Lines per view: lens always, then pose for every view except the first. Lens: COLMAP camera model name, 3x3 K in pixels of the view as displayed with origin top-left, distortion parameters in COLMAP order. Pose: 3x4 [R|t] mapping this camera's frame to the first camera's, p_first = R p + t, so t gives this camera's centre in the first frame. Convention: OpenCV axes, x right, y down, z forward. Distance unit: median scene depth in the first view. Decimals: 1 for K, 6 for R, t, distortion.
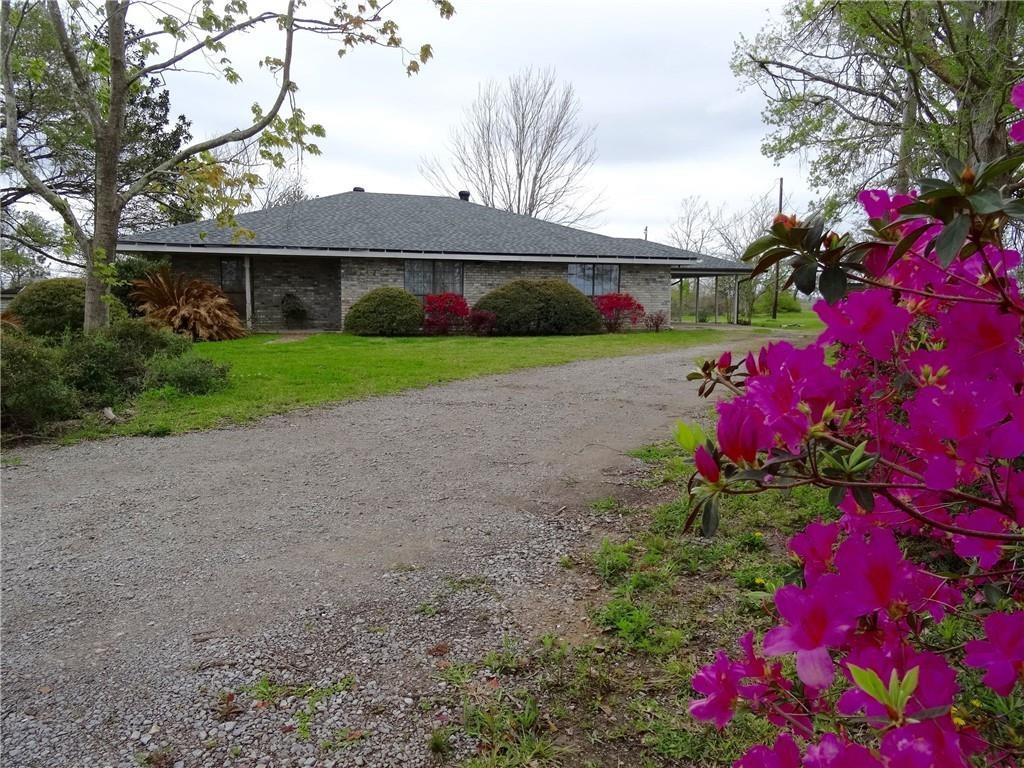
lens RADIAL K [[733.3, 0, 512.0], [0, 733.3, 384.0], [0, 0, 1]] dist [-0.003451, -0.006145]
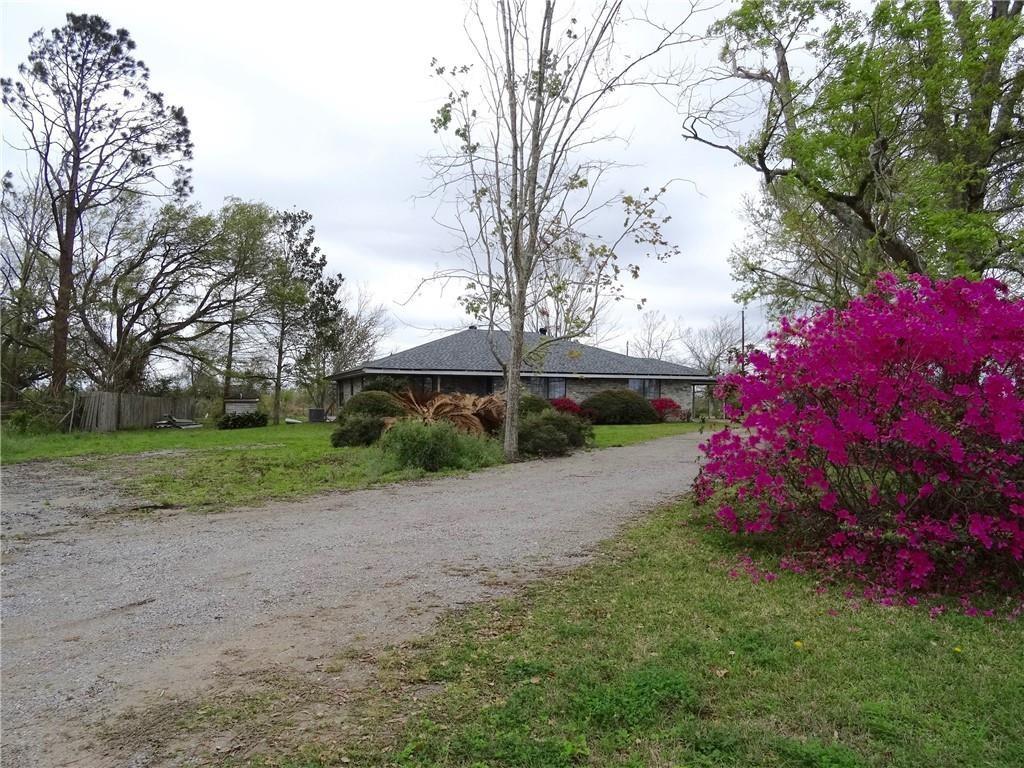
lens RADIAL K [[733.3, 0, 512.0], [0, 733.3, 384.0], [0, 0, 1]] dist [-0.003451, -0.006145]
pose [[0.996705, -0.000556, 0.081111, -0.256849], [0.011462, 0.990908, -0.134048, 0.045030], [-0.080299, 0.134536, 0.987650, -0.446032]]
